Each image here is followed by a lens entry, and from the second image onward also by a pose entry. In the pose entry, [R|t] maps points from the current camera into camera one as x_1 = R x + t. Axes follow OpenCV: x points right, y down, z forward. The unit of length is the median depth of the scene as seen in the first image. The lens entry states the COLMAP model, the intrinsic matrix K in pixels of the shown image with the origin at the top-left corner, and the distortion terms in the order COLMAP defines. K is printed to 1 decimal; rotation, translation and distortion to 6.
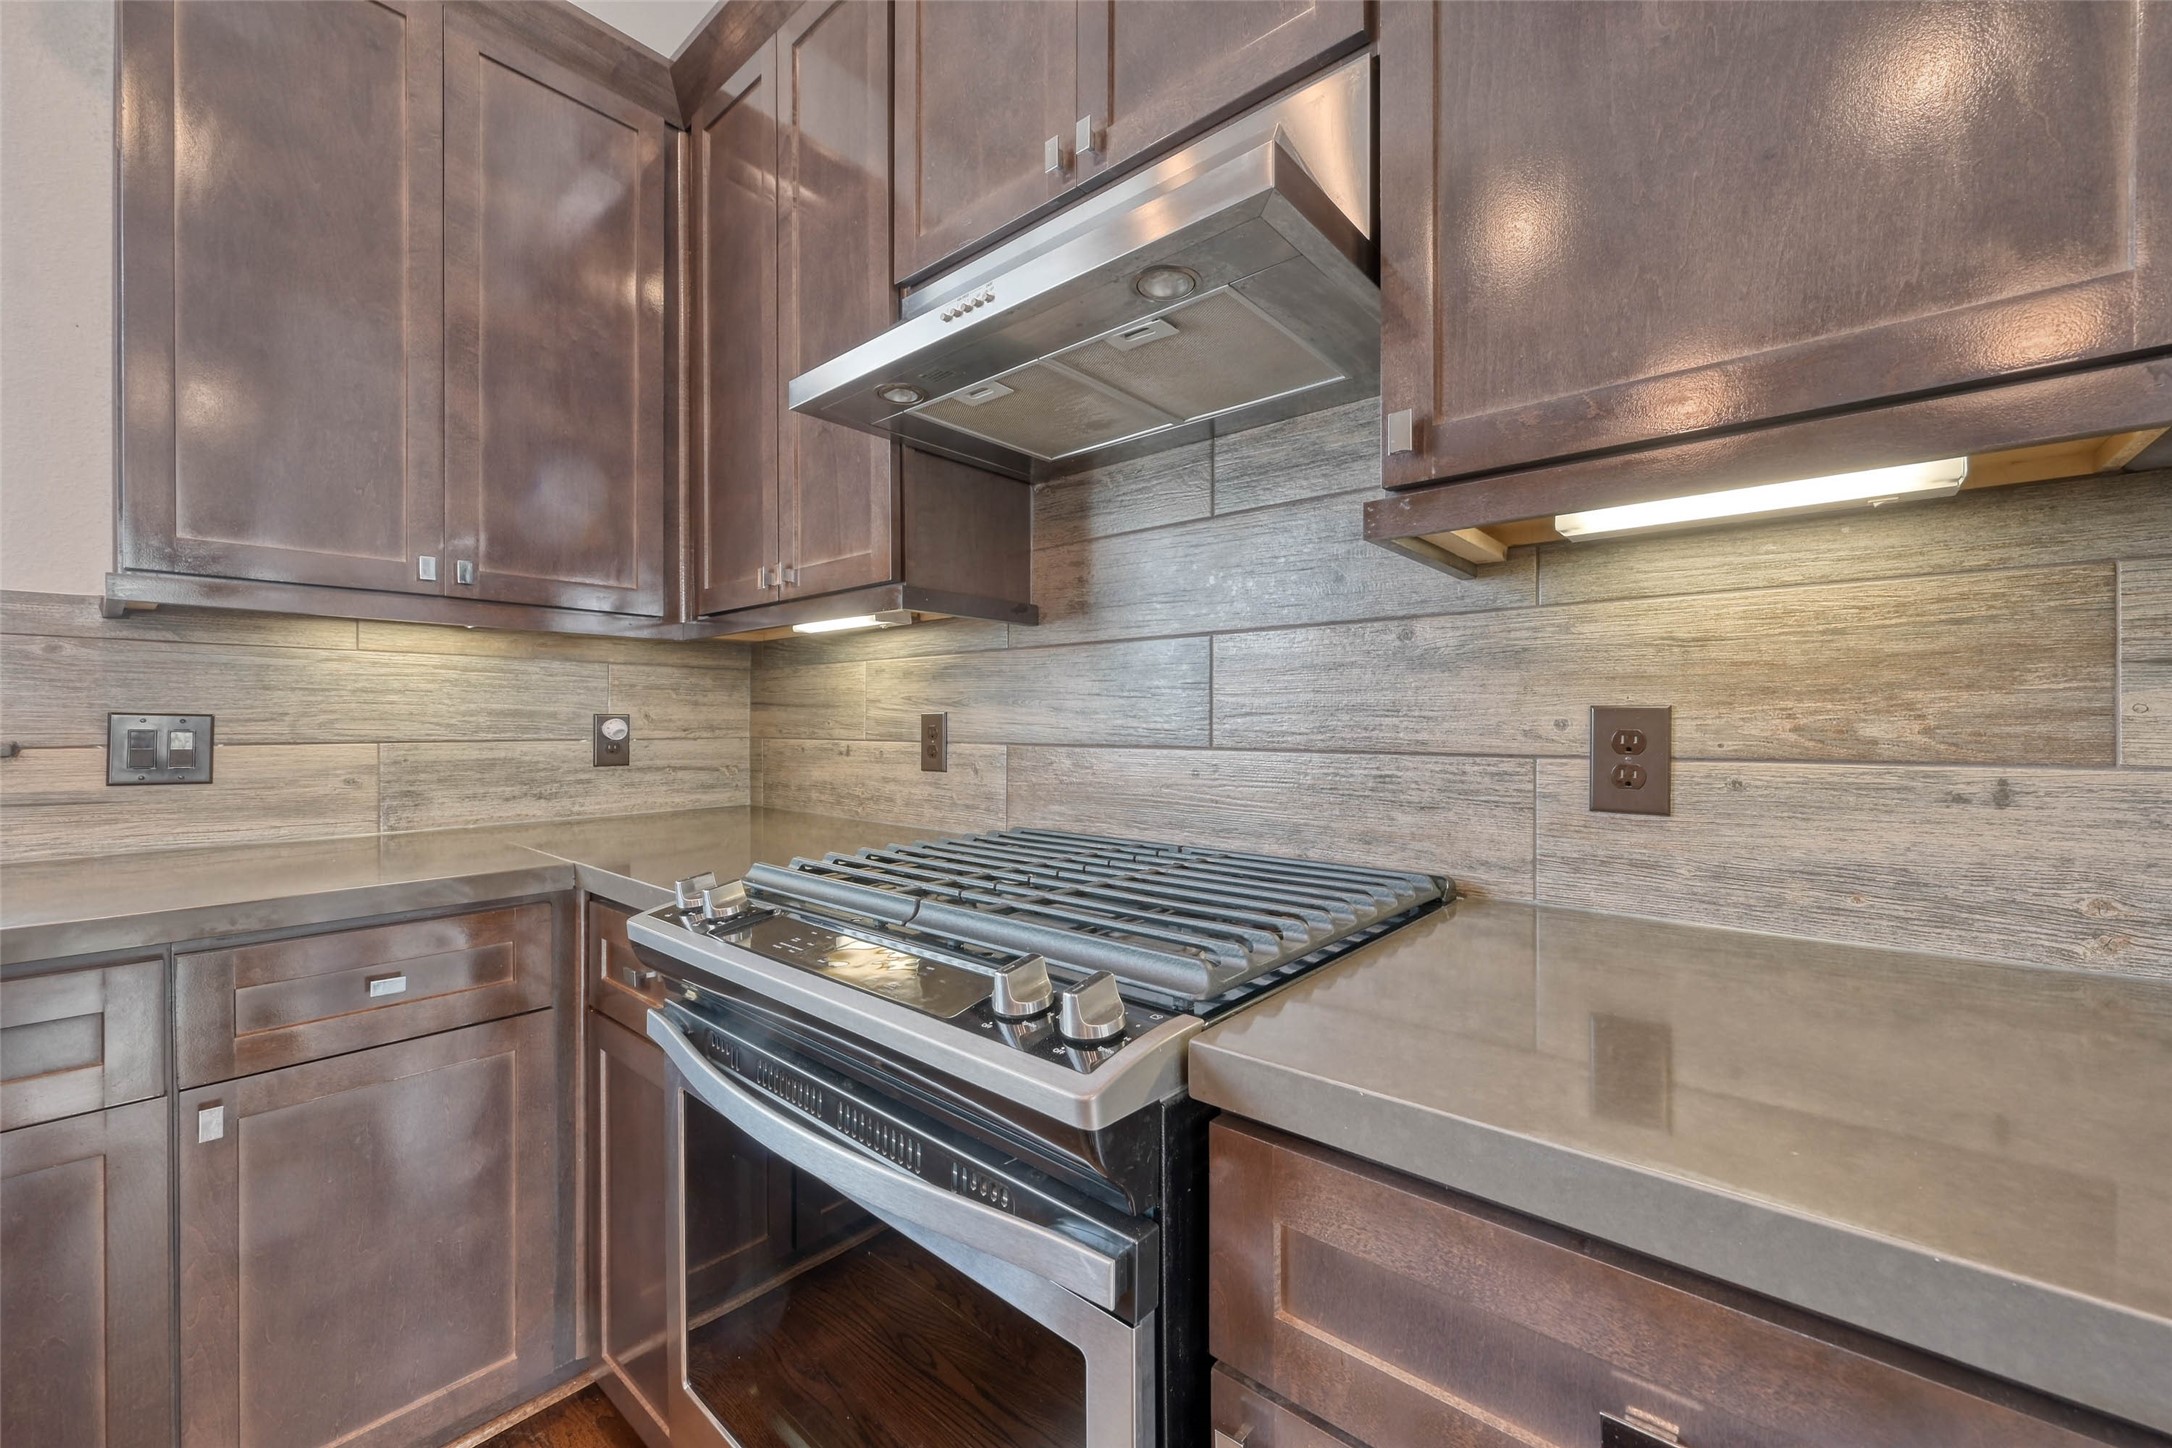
lens RADIAL K [[852.3, 0, 1086.0], [0, 852.3, 724.0], [0, 0, 1]] dist [-0.001259, 0.000088]
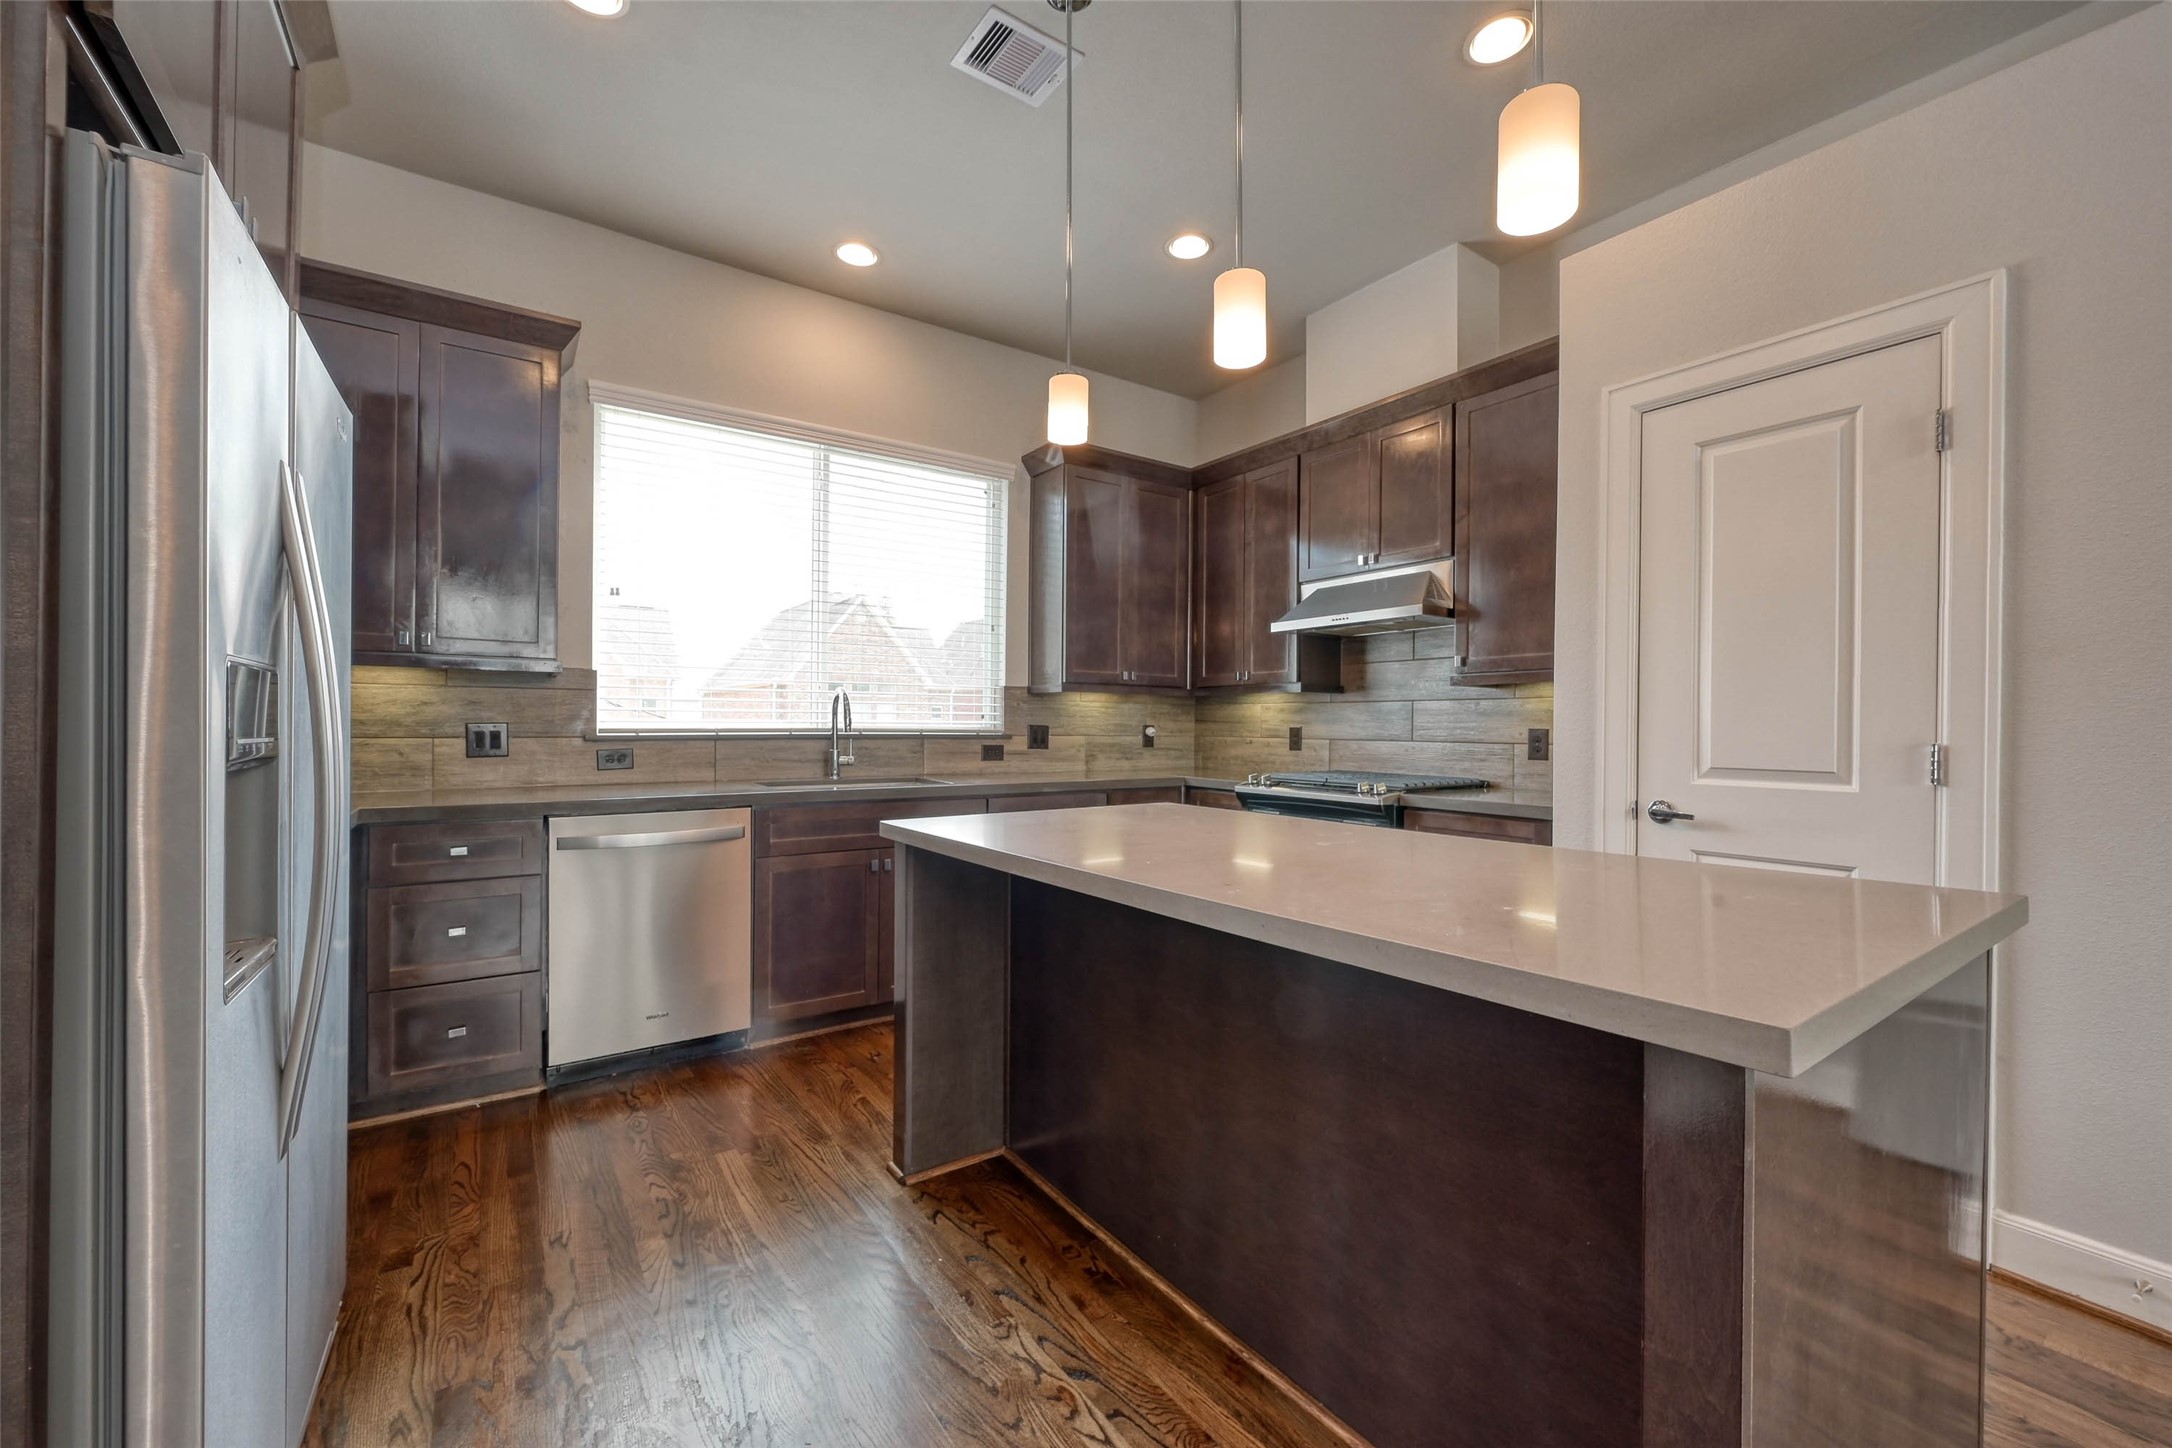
lens RADIAL K [[861.8, 0, 1086.0], [0, 861.8, 724.0], [0, 0, 1]] dist [0.001606, 0.000095]
pose [[0.969167, 0.009046, -0.246239, -0.156722], [-0.010373, 0.999938, -0.004092, -0.004279], [0.246187, 0.006520, 0.969200, -1.608567]]
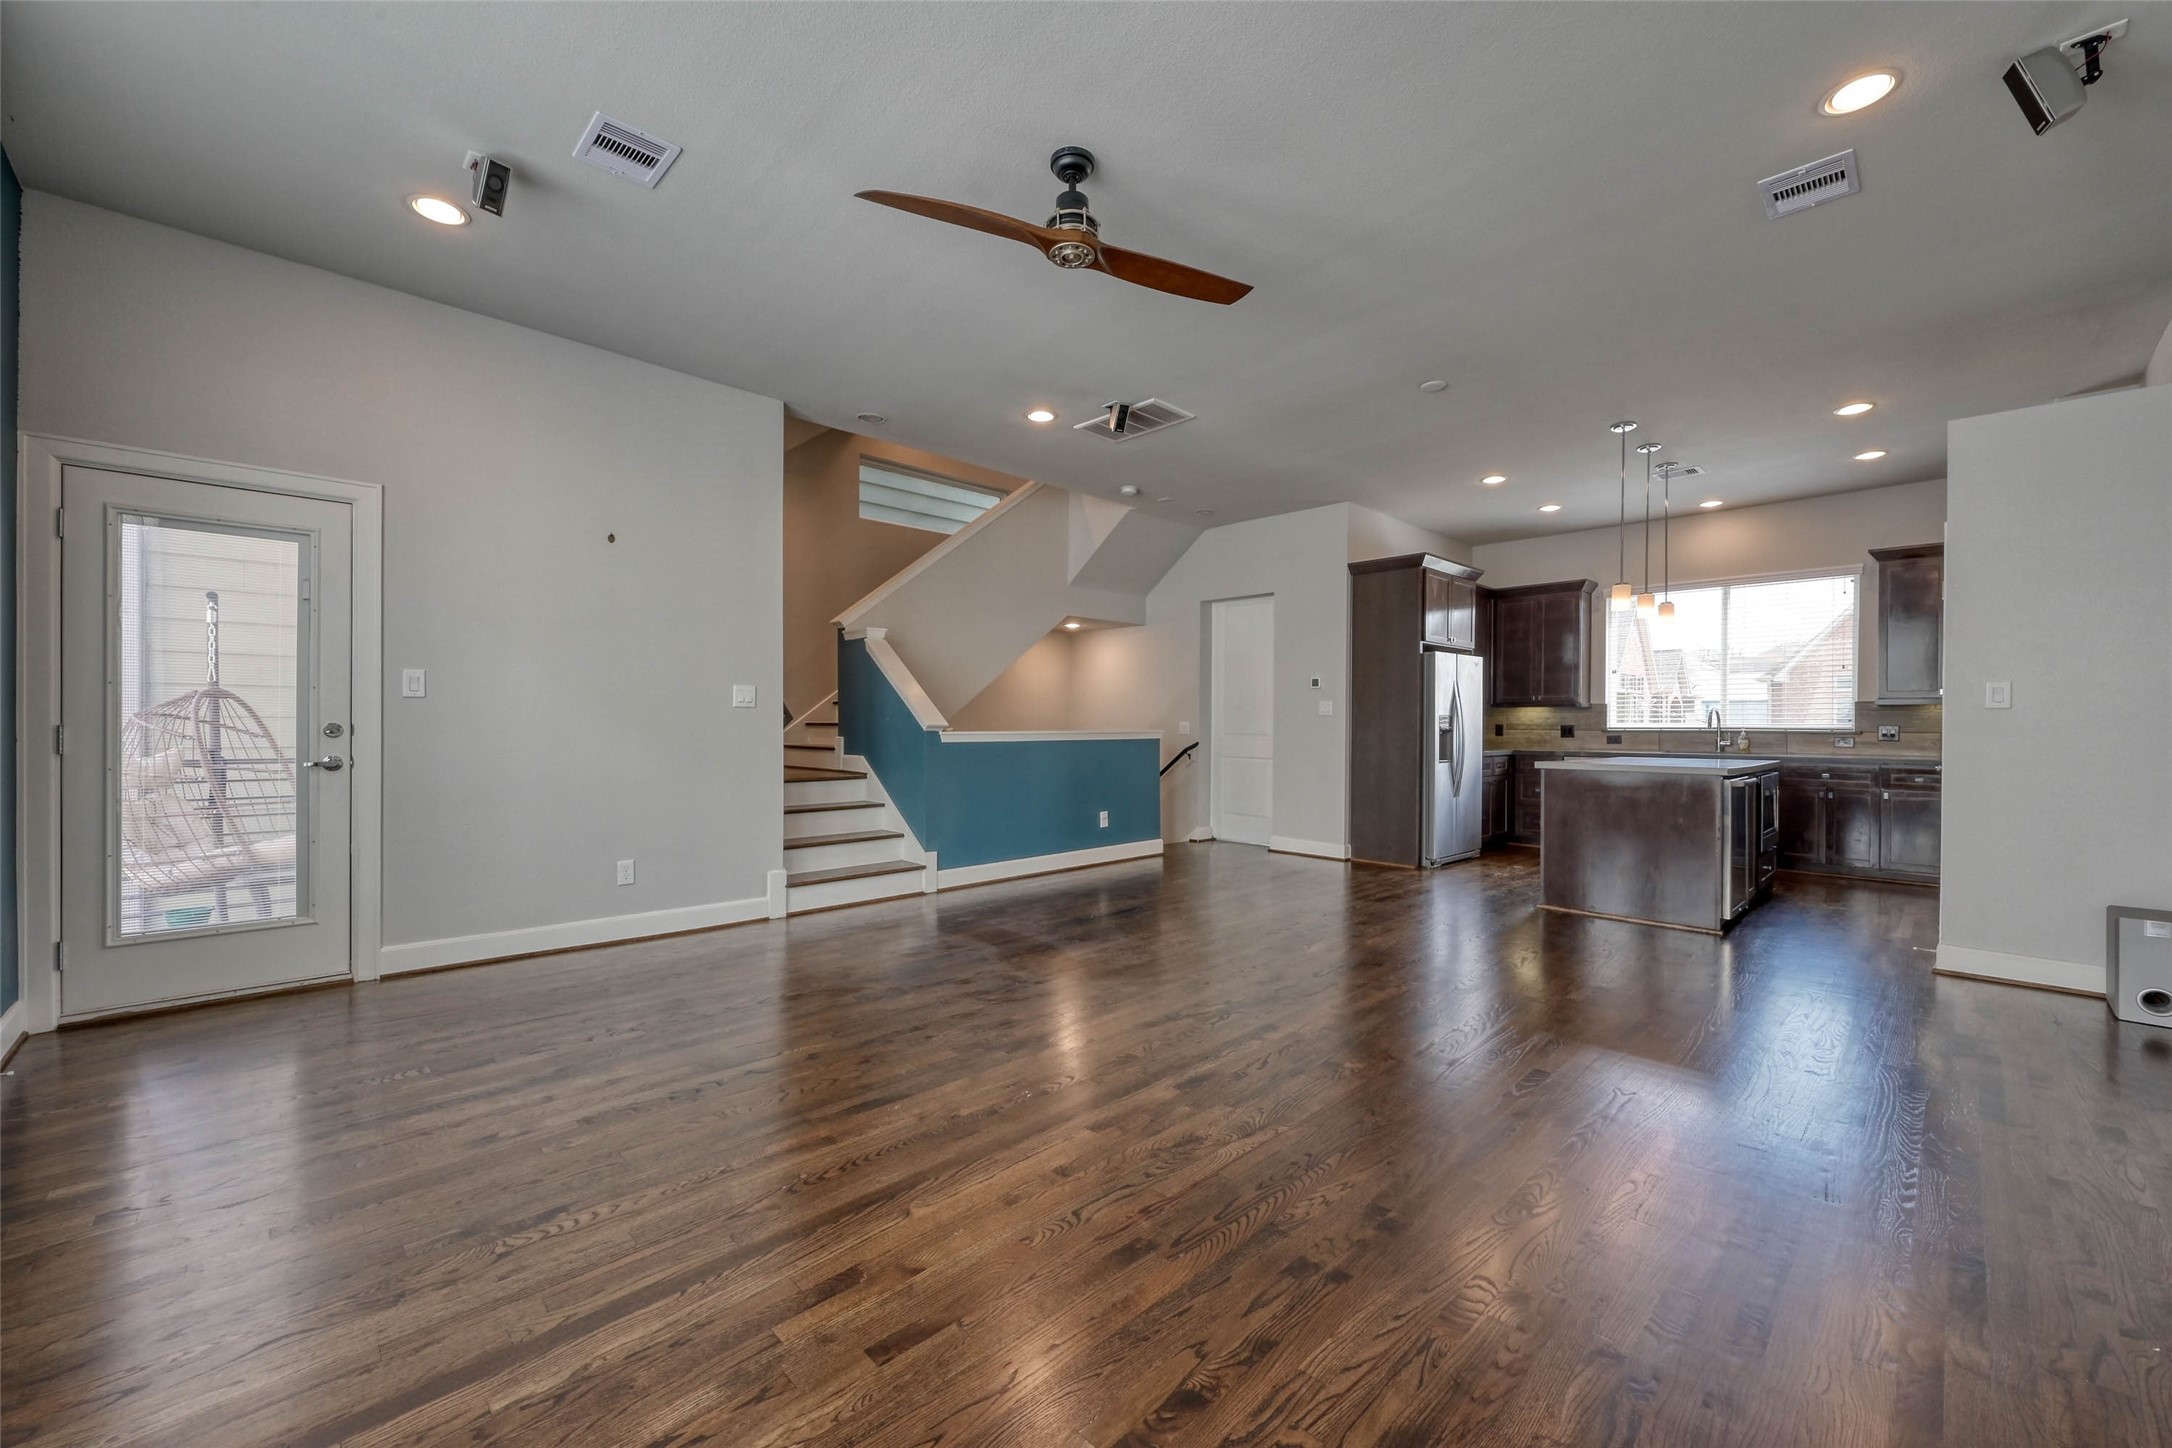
lens RADIAL K [[852.3, 0, 1086.0], [0, 852.3, 724.0], [0, 0, 1]] dist [-0.001259, 0.000088]
pose [[-0.083508, 0.000549, -0.996507, 3.345797], [-0.008607, 0.999962, 0.001272, 0.010071], [0.996470, 0.008684, -0.083500, -2.539227]]
